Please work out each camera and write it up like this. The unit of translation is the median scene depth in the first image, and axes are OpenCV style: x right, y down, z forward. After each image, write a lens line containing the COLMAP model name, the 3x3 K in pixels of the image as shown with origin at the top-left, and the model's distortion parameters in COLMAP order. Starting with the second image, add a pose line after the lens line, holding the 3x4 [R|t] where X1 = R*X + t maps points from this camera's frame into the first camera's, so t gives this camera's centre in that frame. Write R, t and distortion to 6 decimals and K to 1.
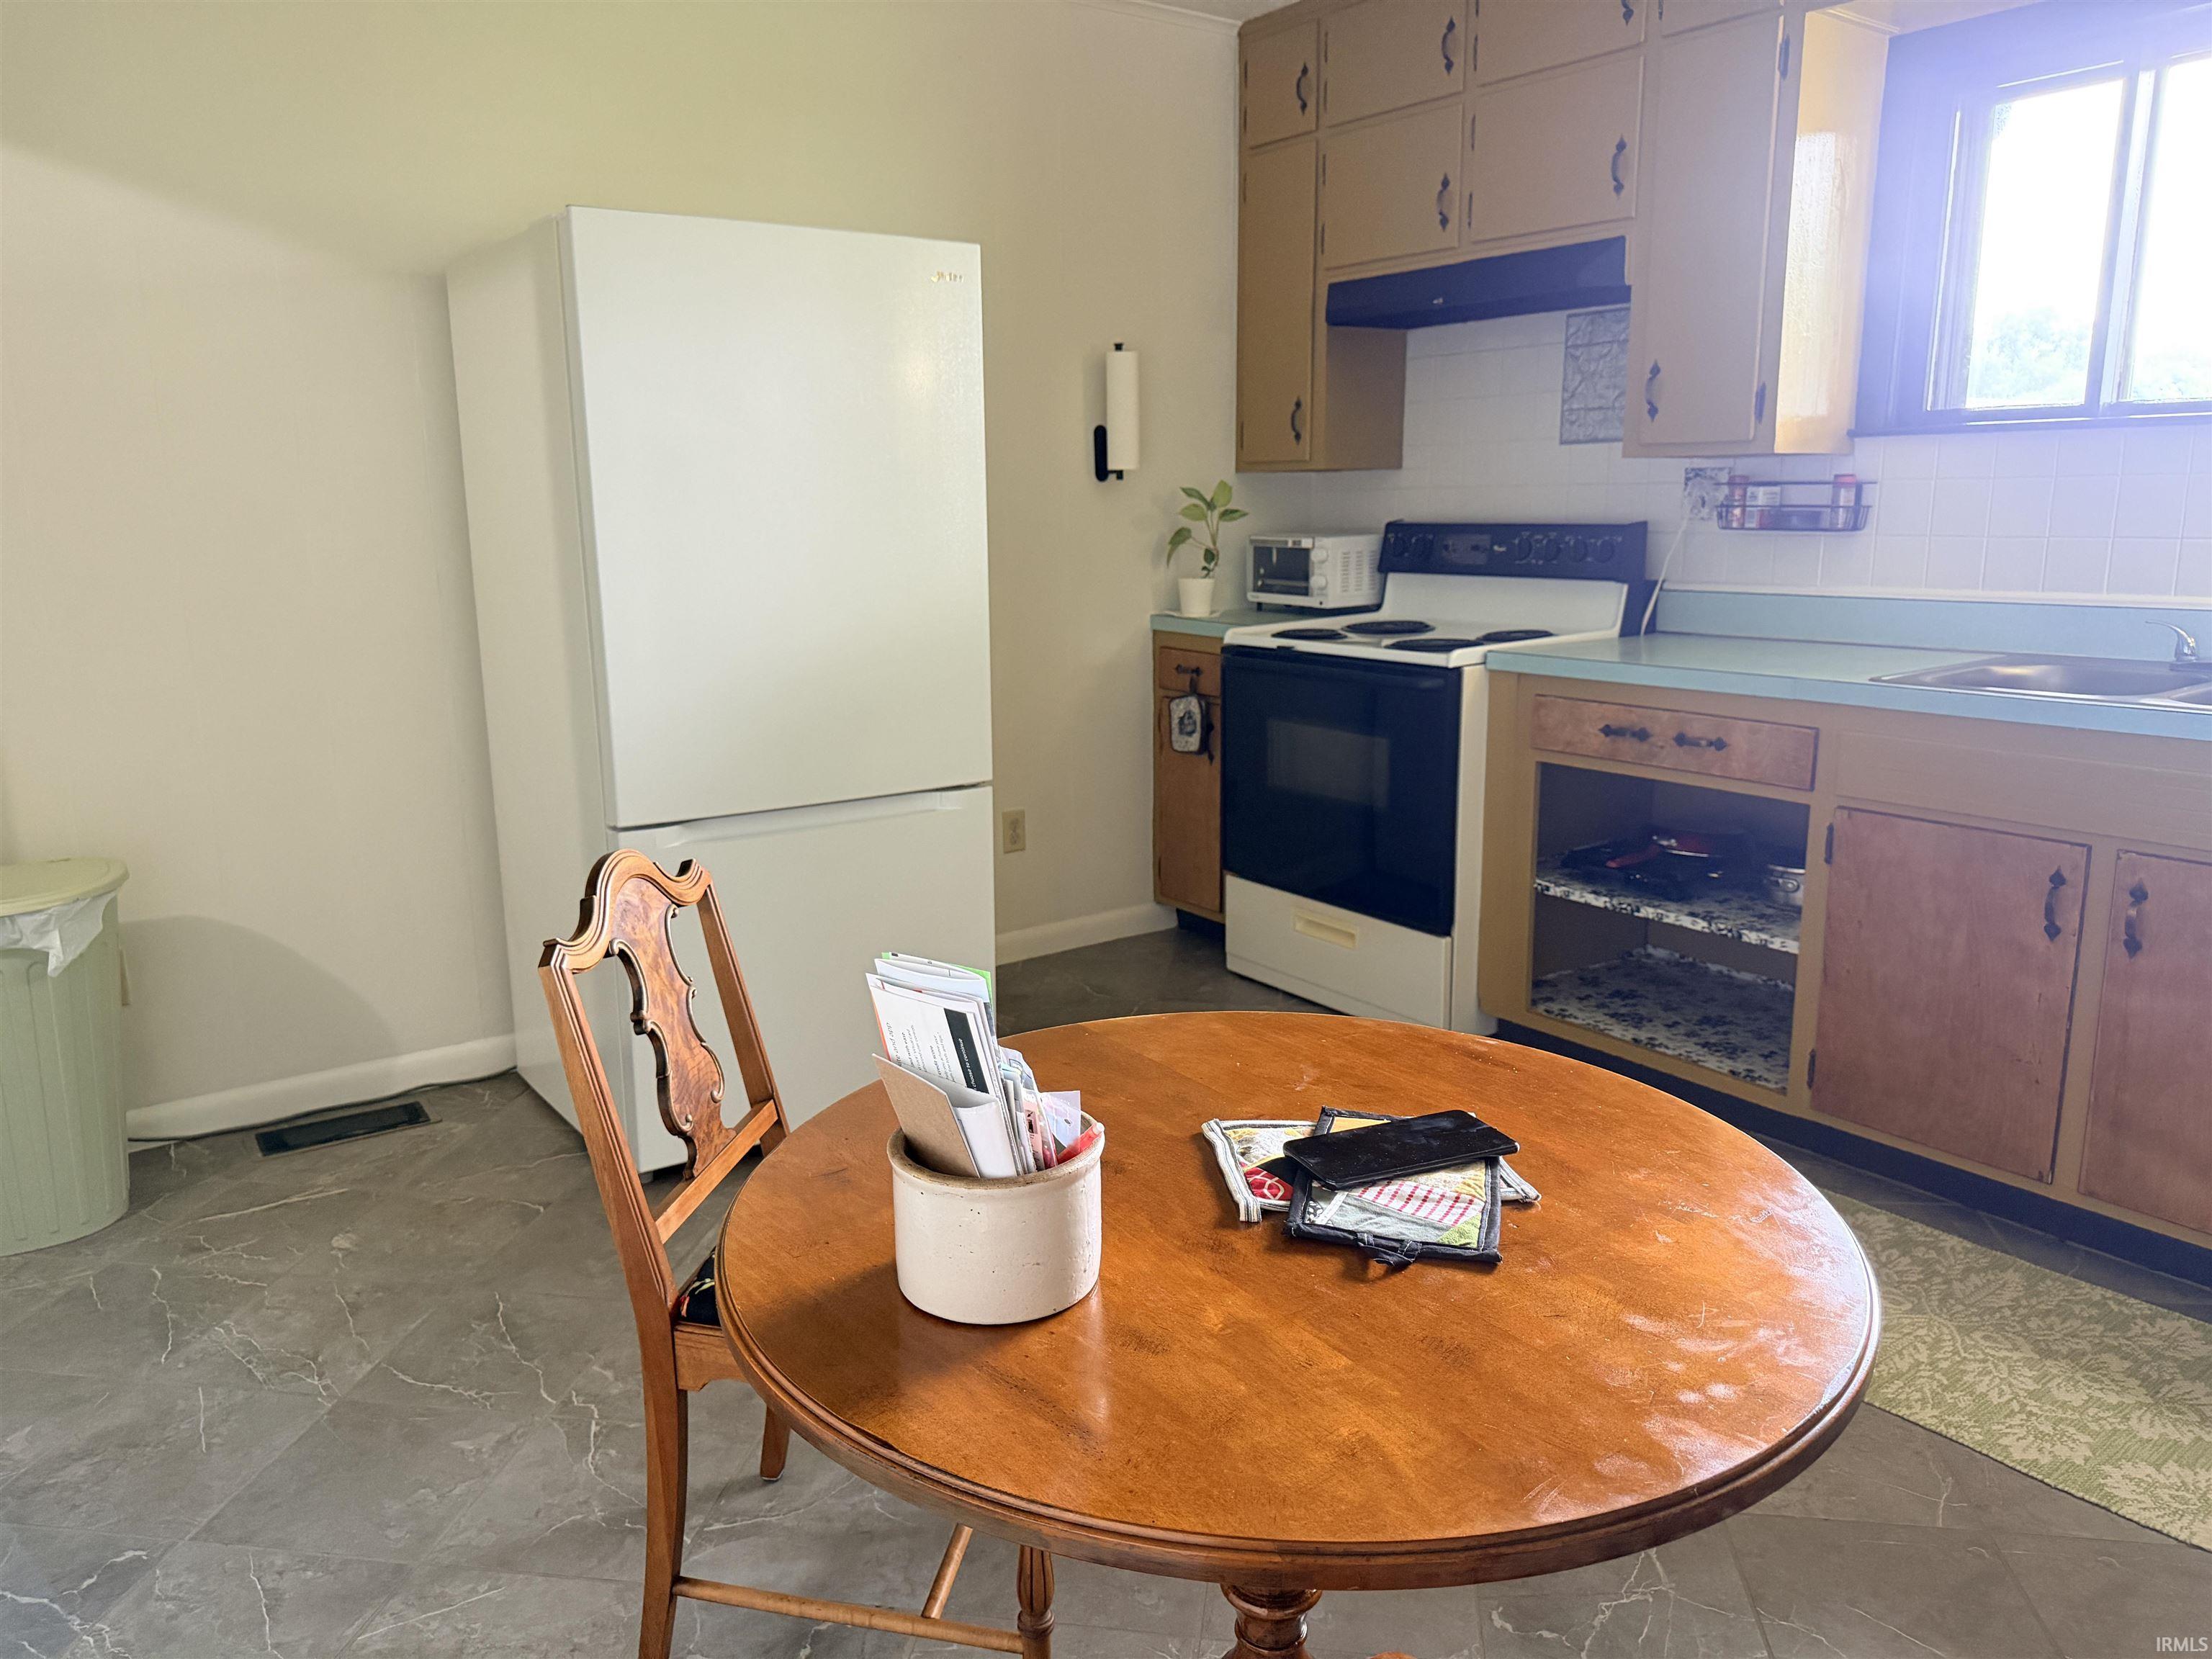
lens RADIAL K [[1546.8, 0, 1121.0], [0, 1546.8, 835.9], [0, 0, 1]] dist [0.061133, -0.074609]
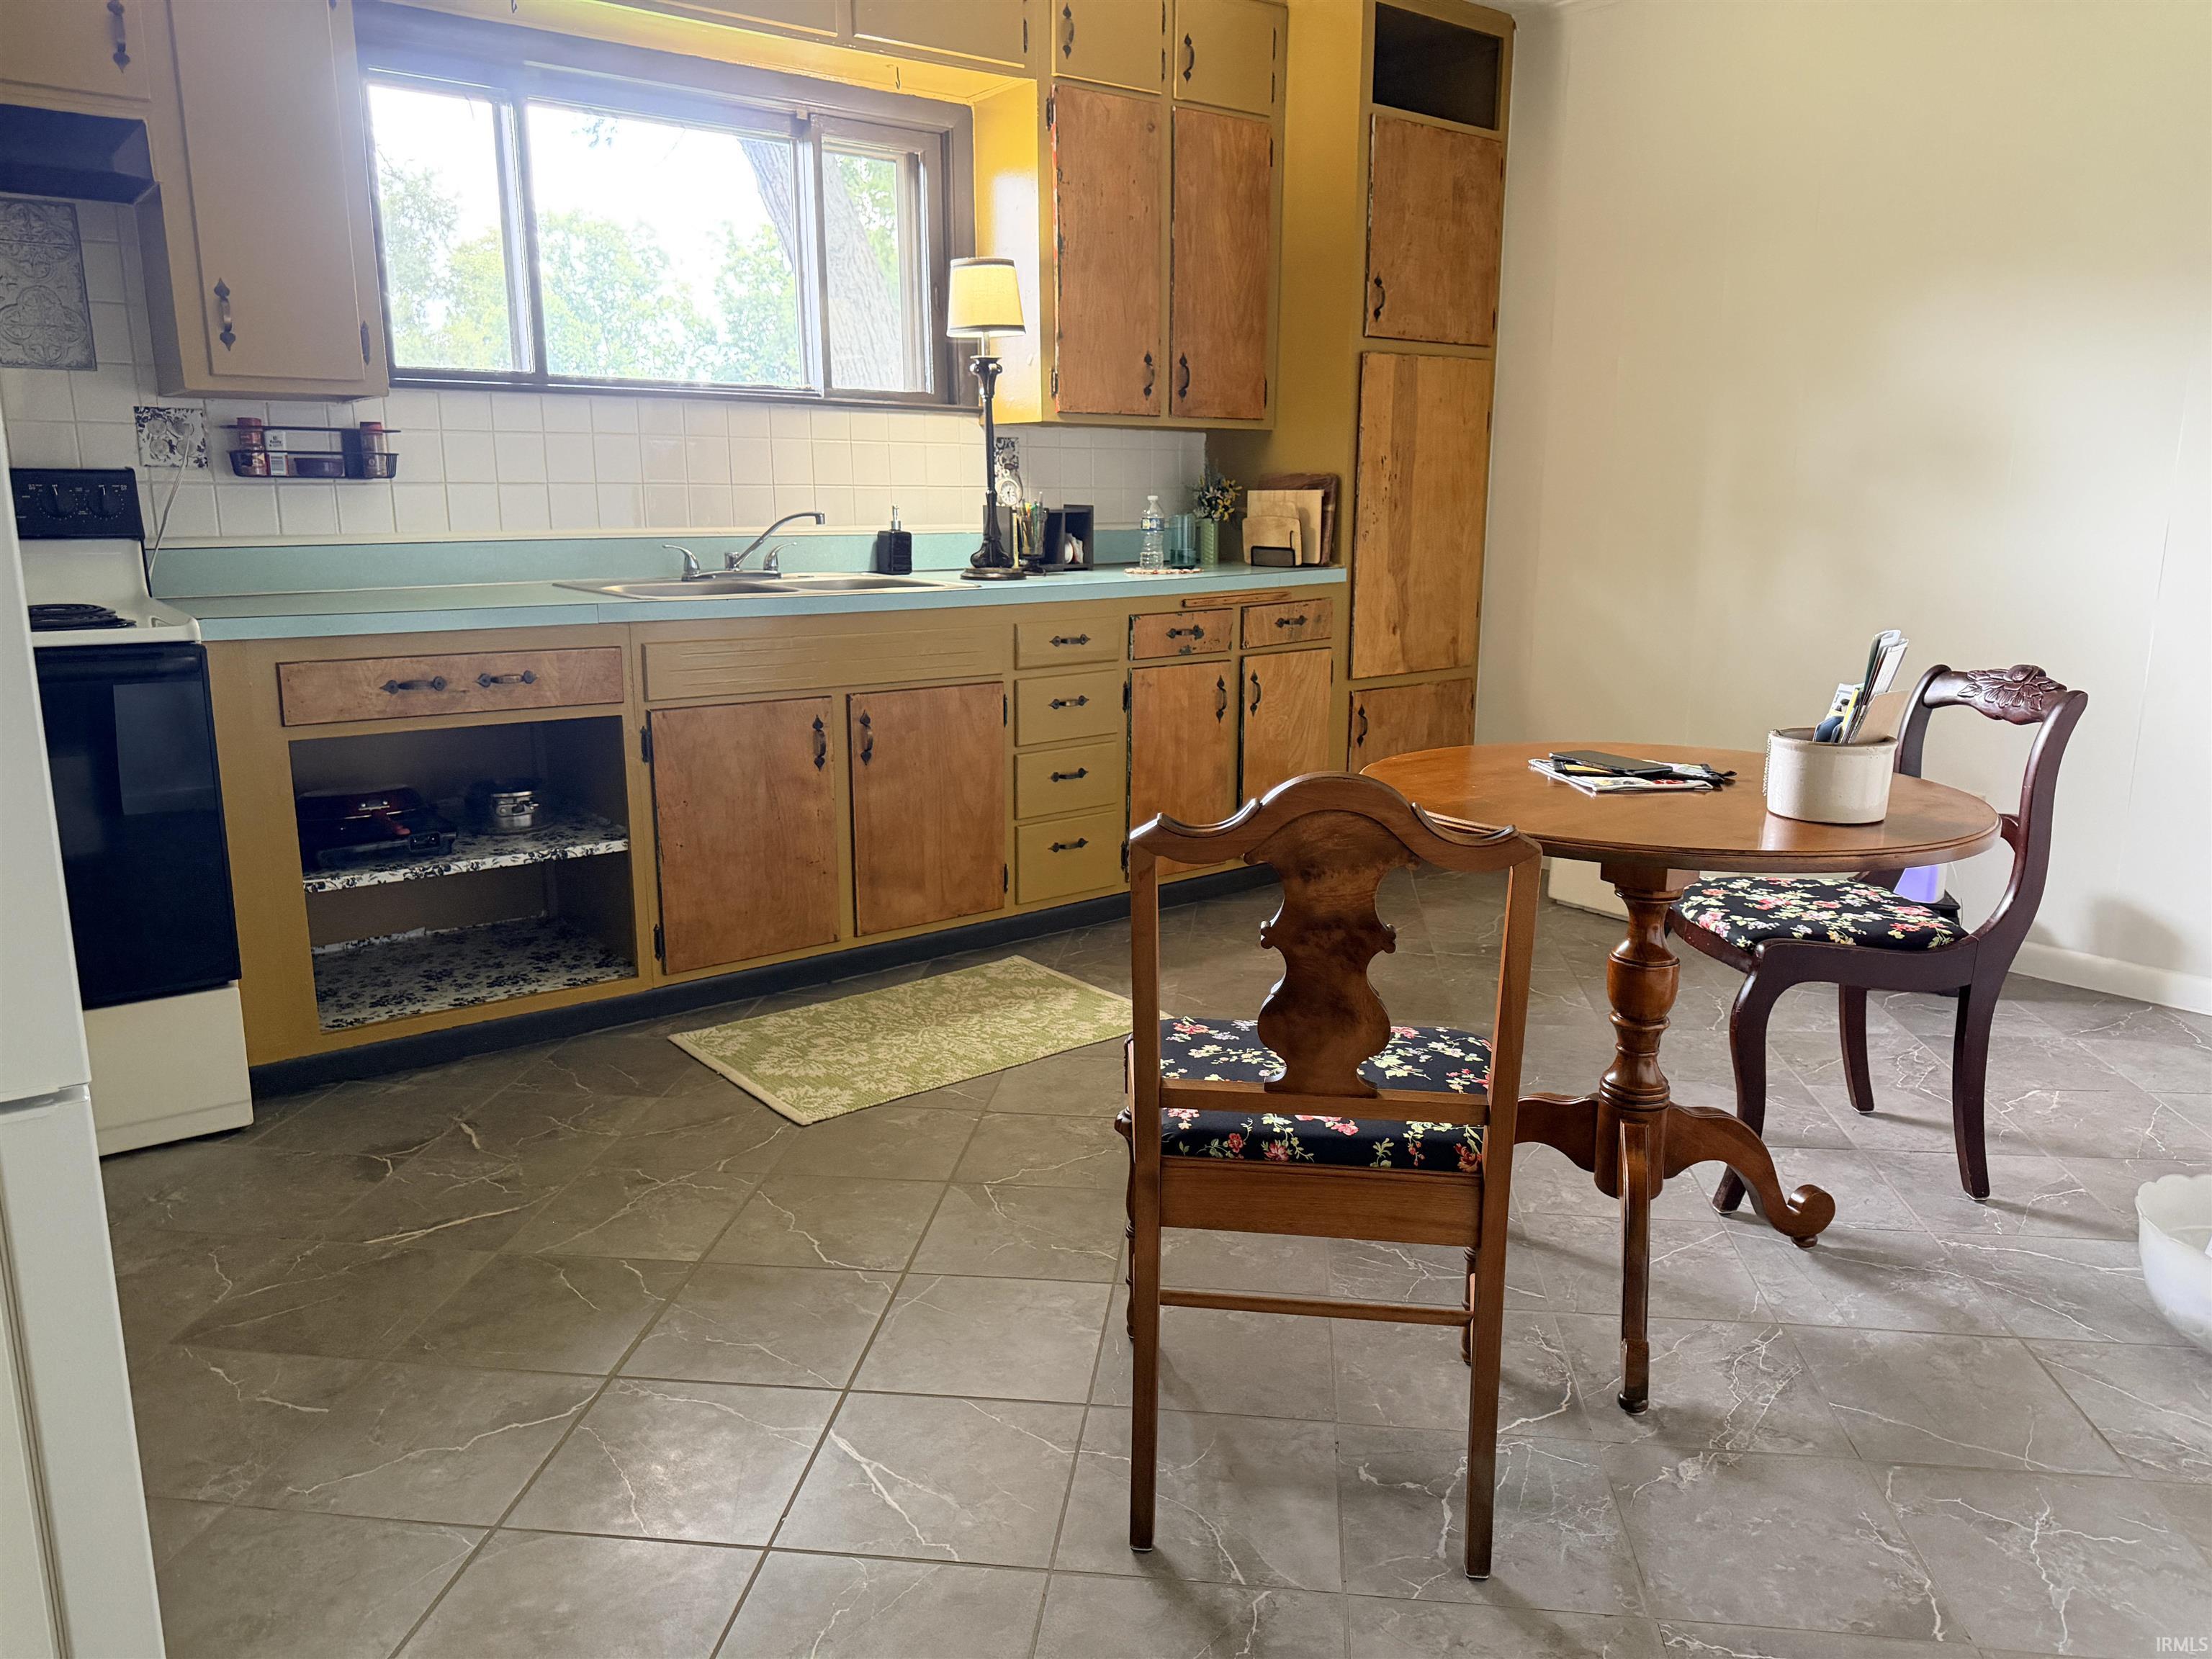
lens RADIAL K [[1546.8, 0, 1106.4], [0, 1546.8, 848.7], [0, 0, 1]] dist [0.061133, -0.074609]
pose [[-0.019303, -0.211385, 0.977212, -0.594000], [0.212945, 0.954099, 0.210592, -0.077953], [-0.976873, 0.212158, 0.026597, 0.557707]]
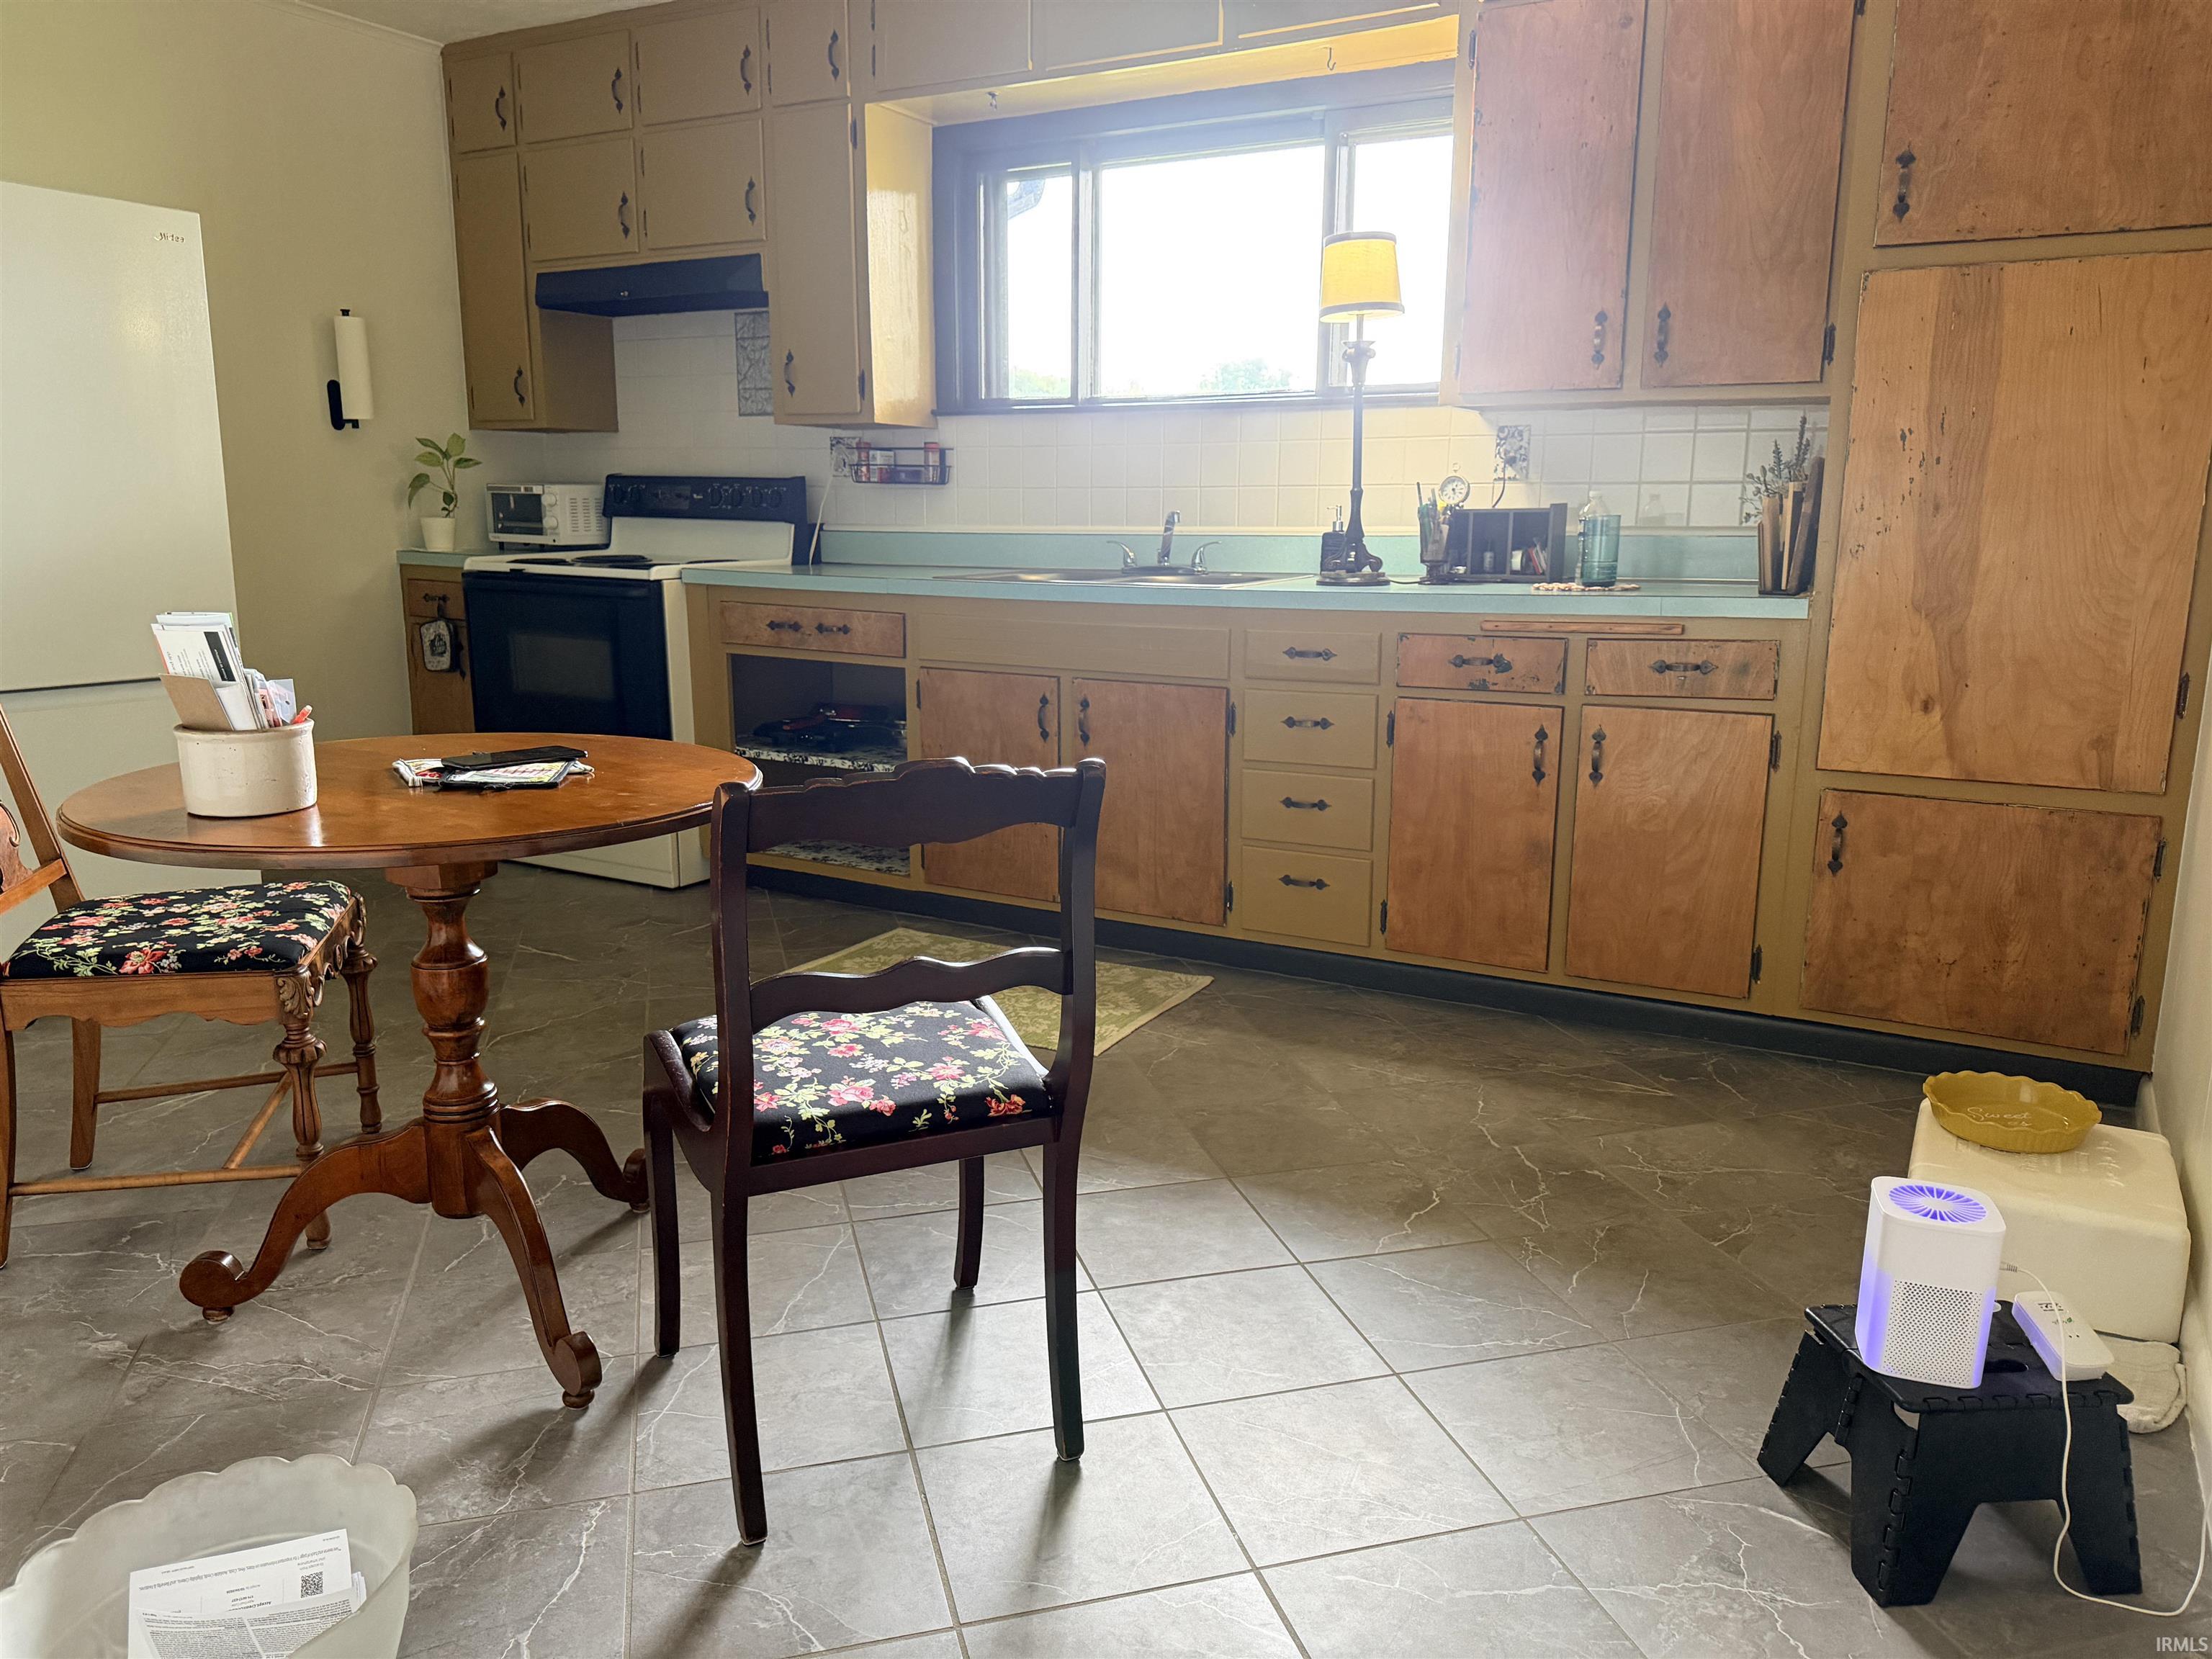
lens RADIAL K [[1546.8, 0, 1106.7], [0, 1546.8, 832.6], [0, 0, 1]] dist [0.061133, -0.074609]
pose [[0.914421, -0.065059, 0.399502, 0.030162], [0.068915, 0.997611, 0.004721, 0.117795], [-0.398855, 0.023215, 0.916720, -0.316401]]
